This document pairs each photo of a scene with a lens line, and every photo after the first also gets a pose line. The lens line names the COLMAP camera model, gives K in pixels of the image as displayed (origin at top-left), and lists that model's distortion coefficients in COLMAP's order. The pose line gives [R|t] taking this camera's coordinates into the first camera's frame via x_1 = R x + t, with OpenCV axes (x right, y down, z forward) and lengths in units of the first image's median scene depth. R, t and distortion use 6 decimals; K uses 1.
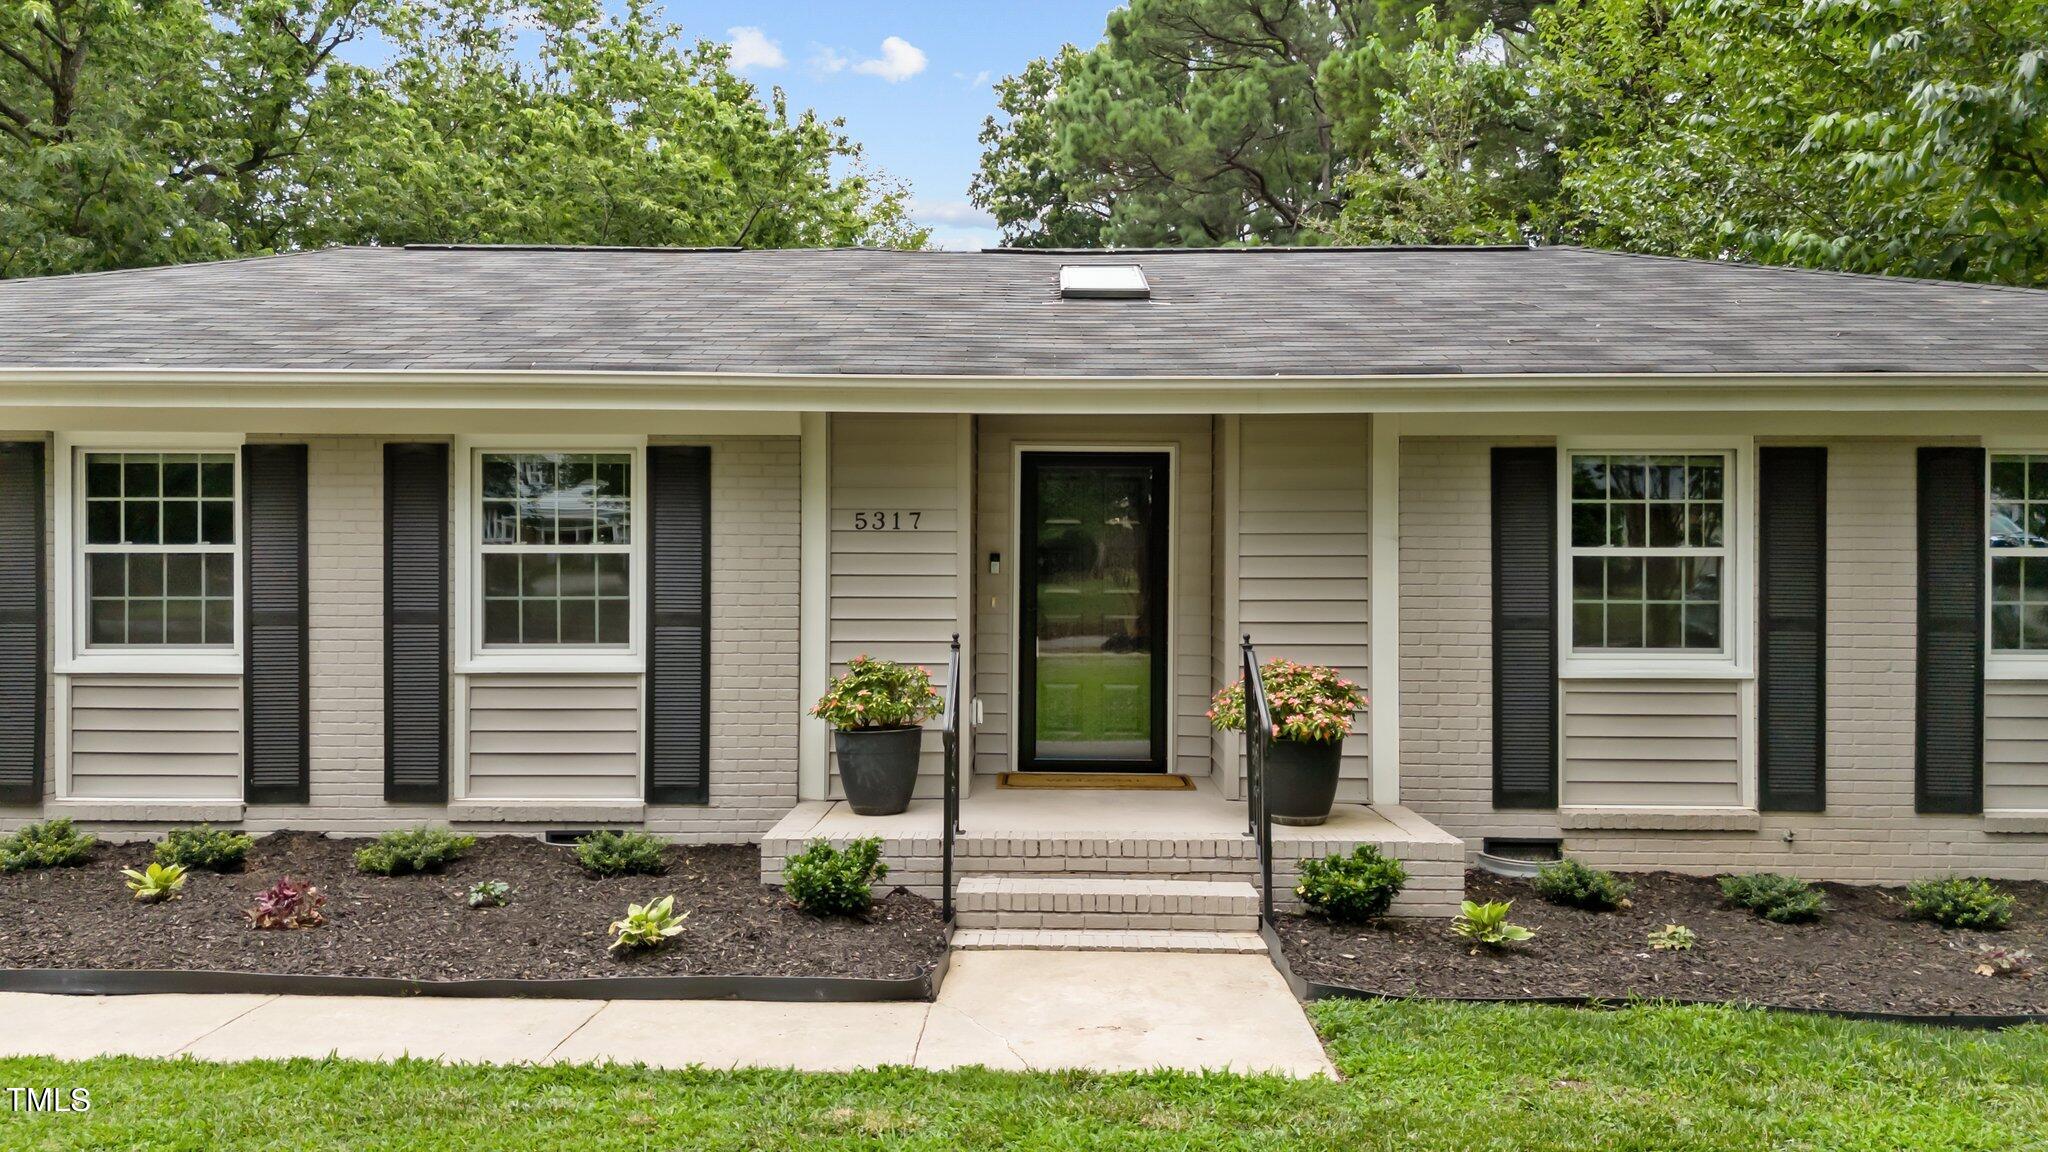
lens RADIAL K [[1525.5, 0, 1014.6], [0, 1525.5, 573.6], [0, 0, 1]] dist [0.079876, -0.104878]
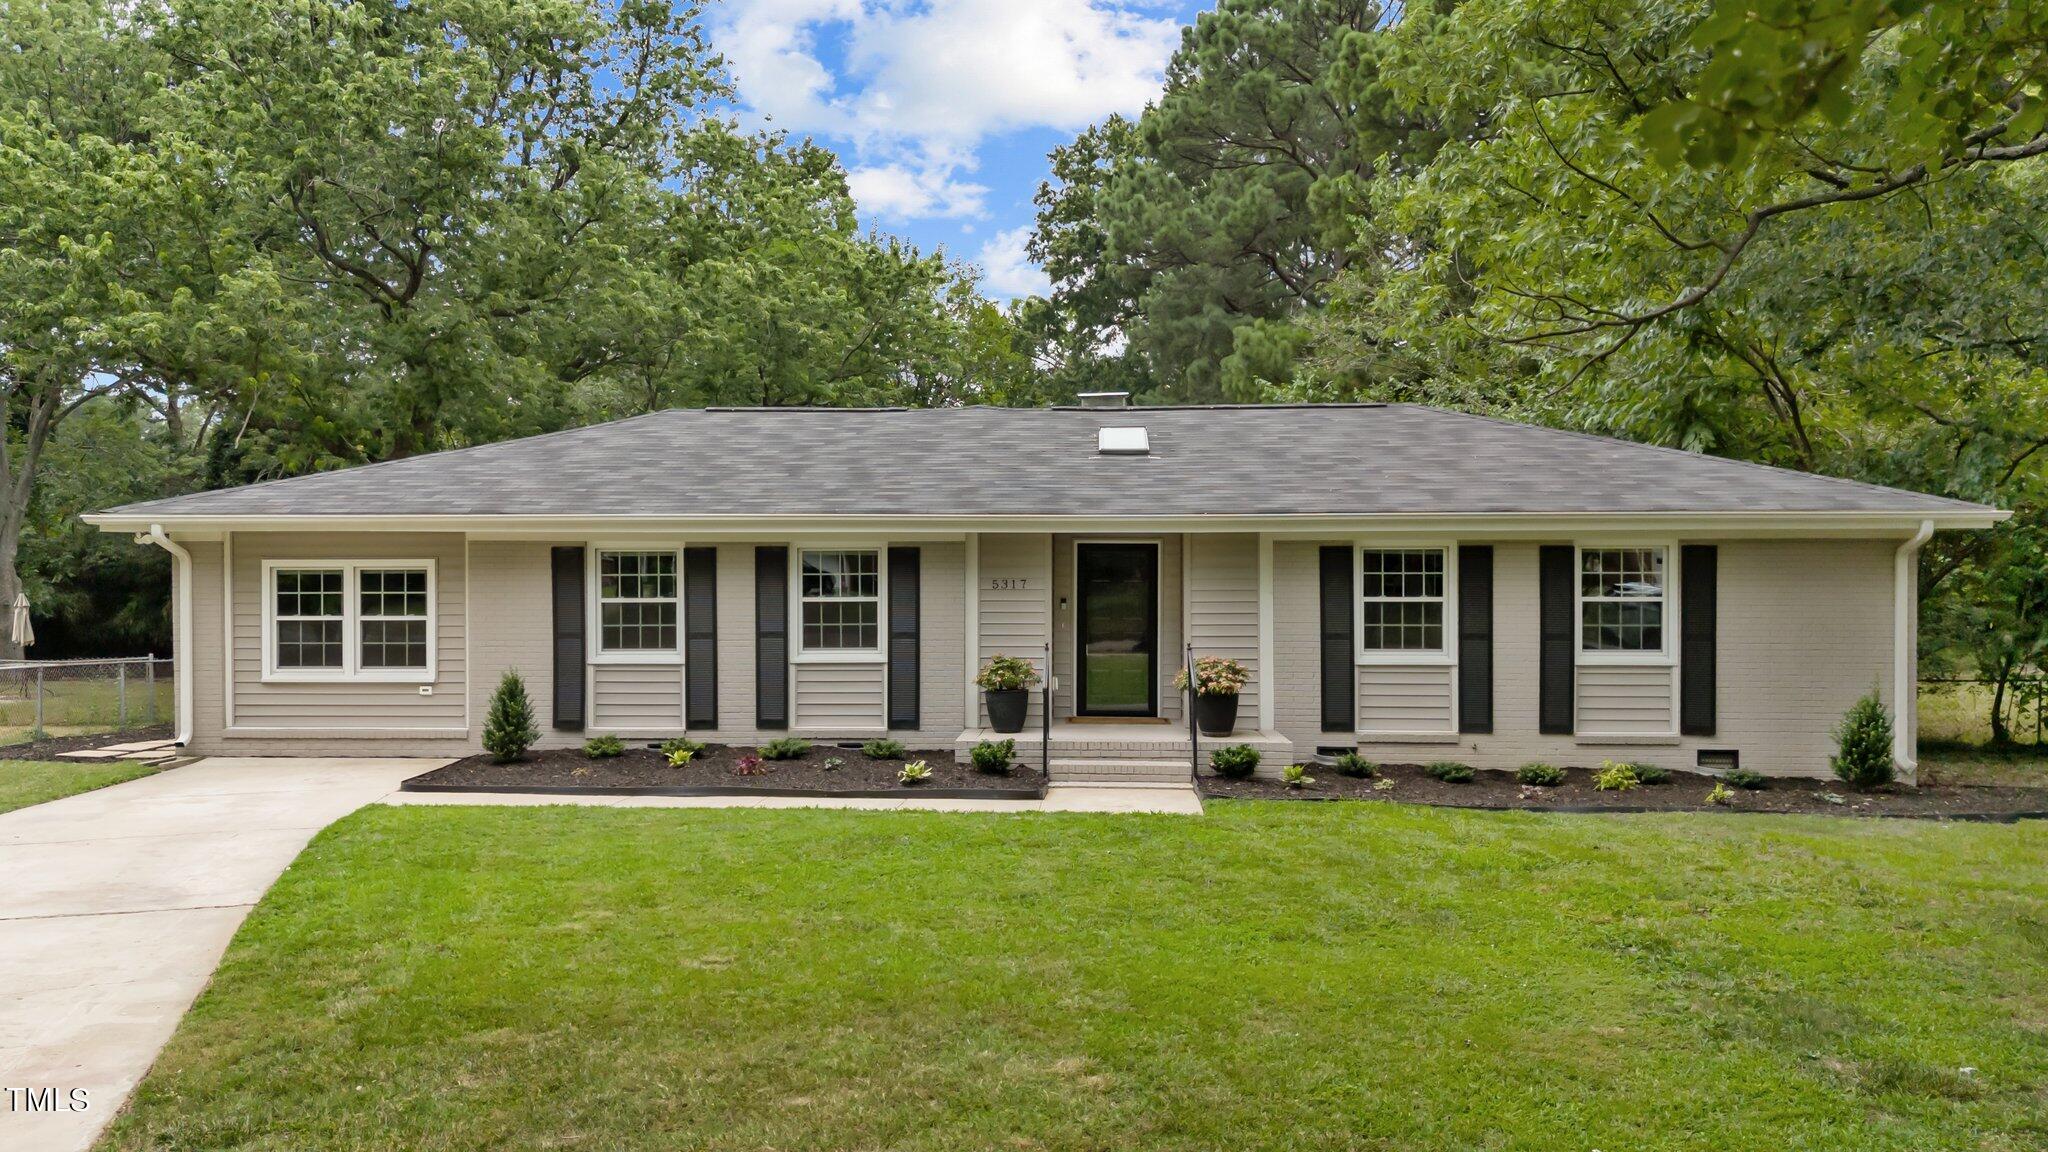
lens RADIAL K [[1491.0, 0, 1005.2], [0, 1491.0, 570.6], [0, 0, 1]] dist [0.120402, -0.182005]
pose [[0.999191, -0.004577, -0.039961, -0.012627], [0.004383, 0.999978, -0.004955, -0.043164], [0.039983, 0.004776, 0.999189, -0.907994]]
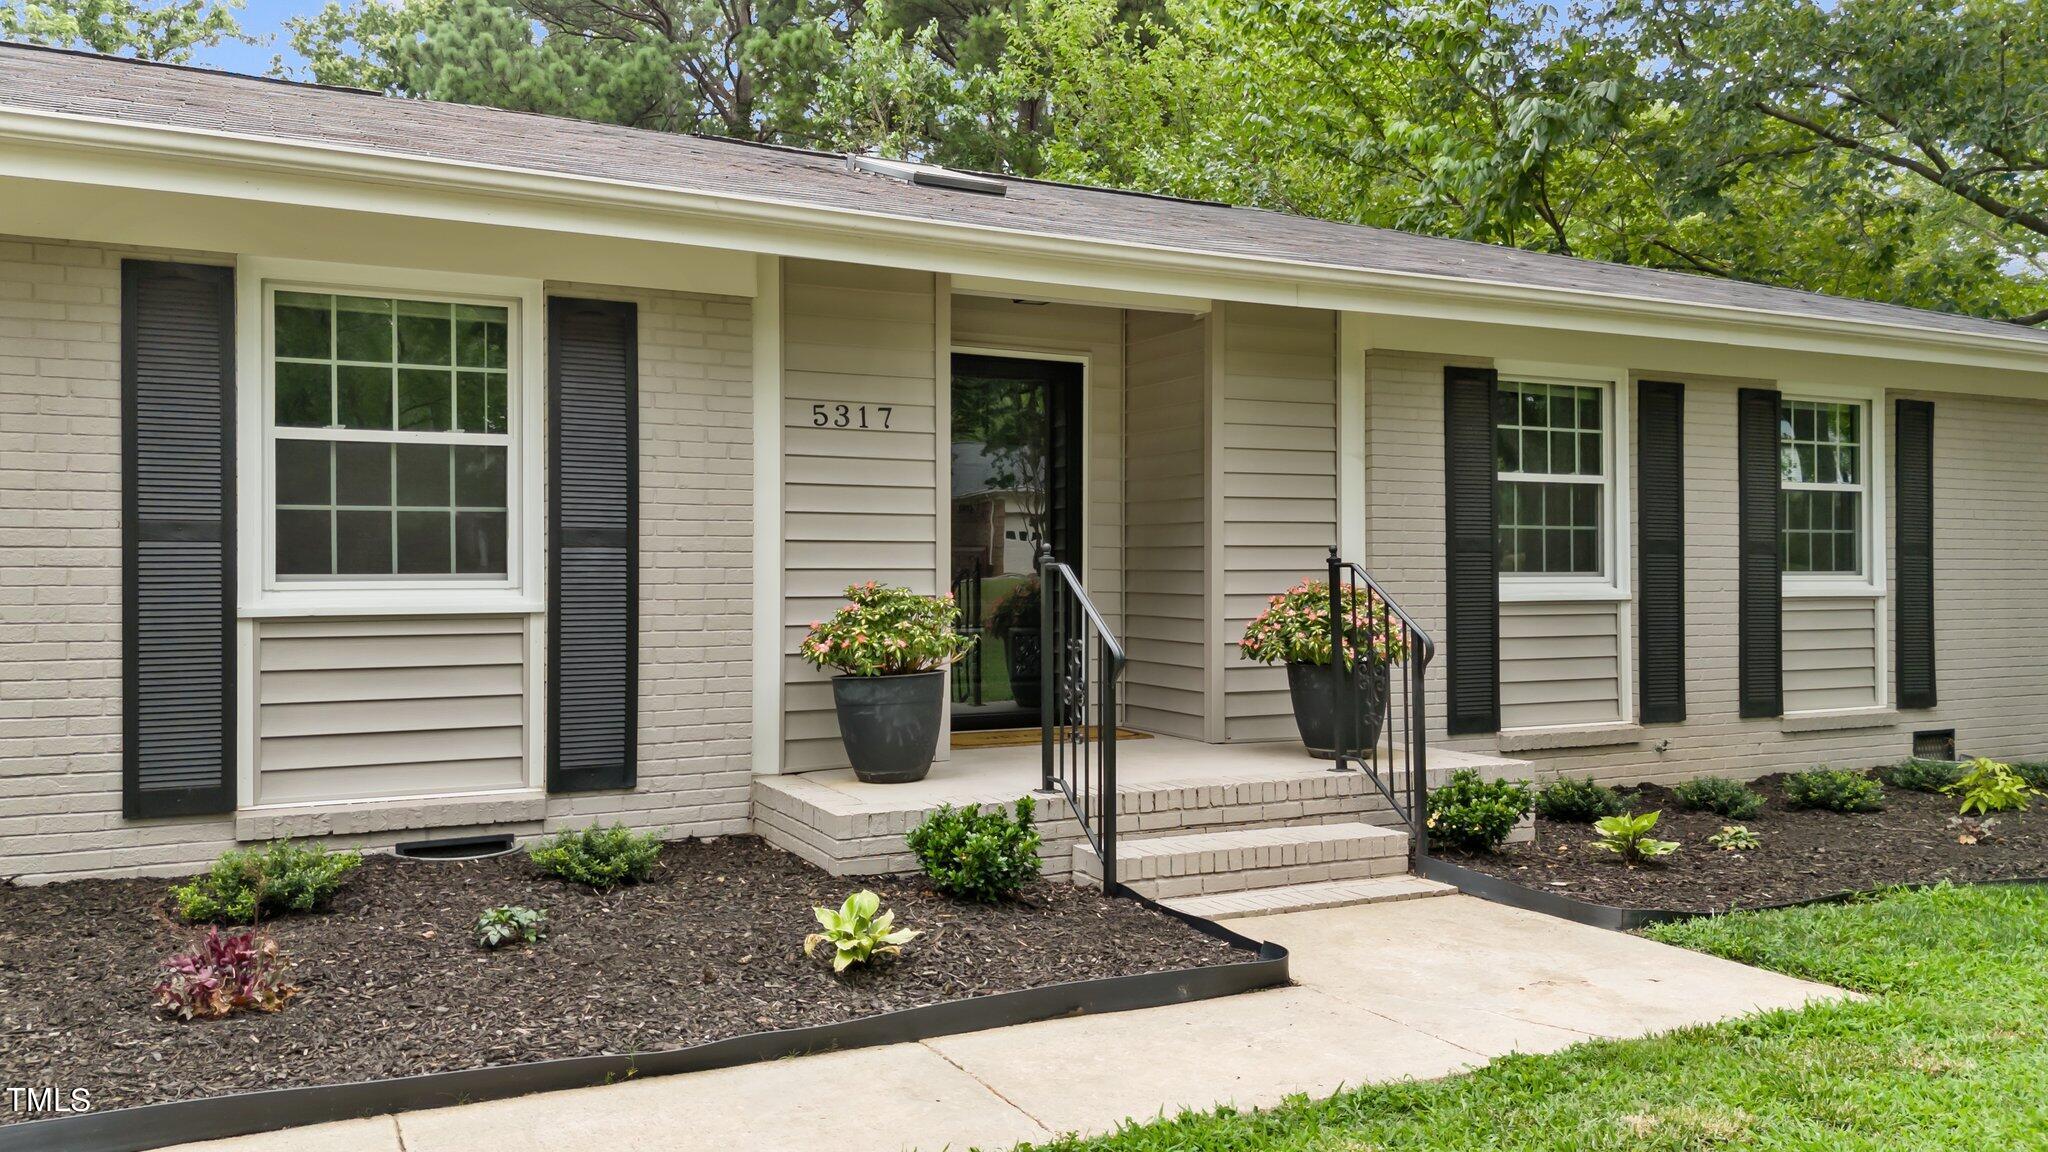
lens RADIAL K [[1509.9, 0, 1015.4], [0, 1509.9, 569.5], [0, 0, 1]] dist [0.048890, -0.047273]
pose [[0.886936, -0.003071, 0.461883, -0.374319], [0.007579, 0.999940, -0.007905, 0.052242], [-0.461831, 0.010512, 0.886906, 0.269187]]
